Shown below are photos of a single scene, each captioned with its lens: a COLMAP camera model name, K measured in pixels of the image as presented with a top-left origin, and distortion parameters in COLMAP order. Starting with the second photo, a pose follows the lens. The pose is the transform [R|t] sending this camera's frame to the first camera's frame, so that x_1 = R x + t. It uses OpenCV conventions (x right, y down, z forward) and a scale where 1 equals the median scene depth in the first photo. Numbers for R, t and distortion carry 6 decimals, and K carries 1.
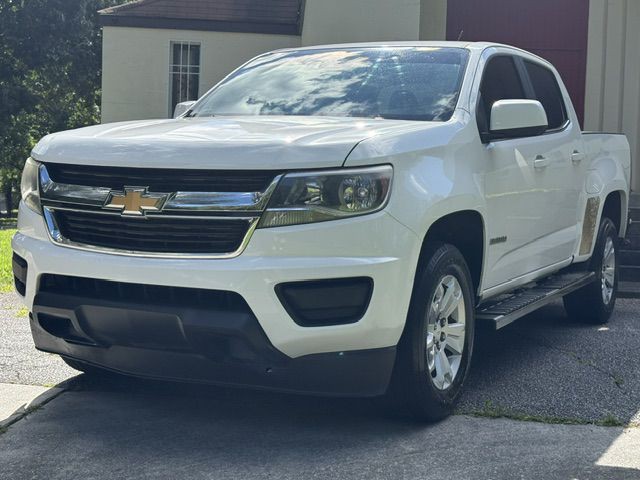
lens RADIAL K [[1030.6, 0, 320.6], [0, 1030.6, 236.1], [0, 0, 1]] dist [0.074139, 0.000000]
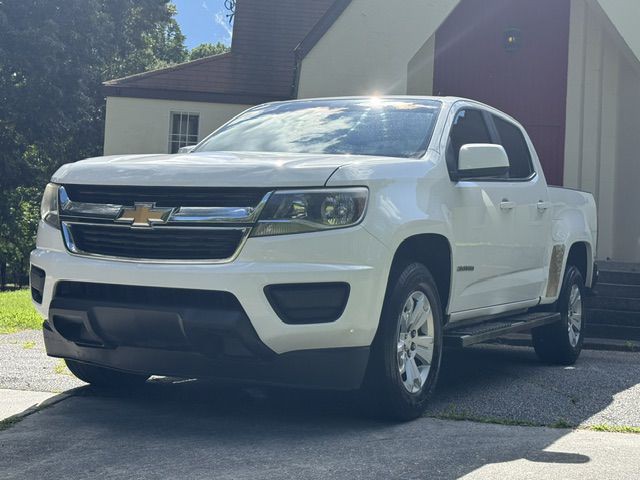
lens RADIAL K [[1030.6, 0, 323.4], [0, 1030.6, 234.1], [0, 0, 1]] dist [0.074139, 0.000000]
pose [[0.999831, 0.016076, 0.008901, 0.009389], [-0.015276, 0.996383, -0.083597, 0.074389], [-0.010213, 0.083447, 0.996460, -0.132153]]
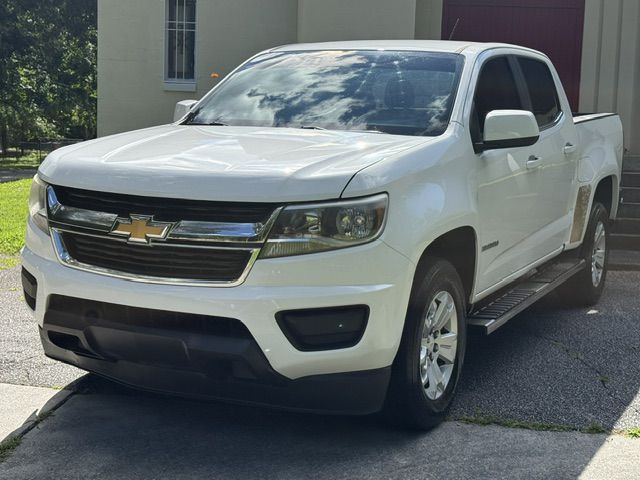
lens RADIAL K [[1030.6, 0, 319.8], [0, 1030.6, 240.1], [0, 0, 1]] dist [0.074139, 0.000000]
pose [[0.999995, -0.000097, 0.003127, -0.002280], [-0.000119, 0.997610, 0.069101, -0.087329], [-0.003127, -0.069101, 0.997605, -0.035435]]
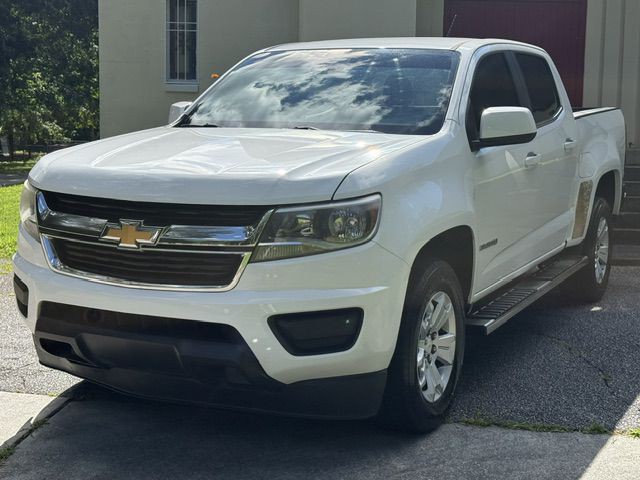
lens RADIAL K [[1030.6, 0, 321.2], [0, 1030.6, 238.3], [0, 0, 1]] dist [0.074139, 0.000000]
pose [[0.999865, -0.015871, -0.004338, 0.012903], [0.016135, 0.997439, 0.069677, -0.090696], [0.003221, -0.069738, 0.997560, -0.021227]]
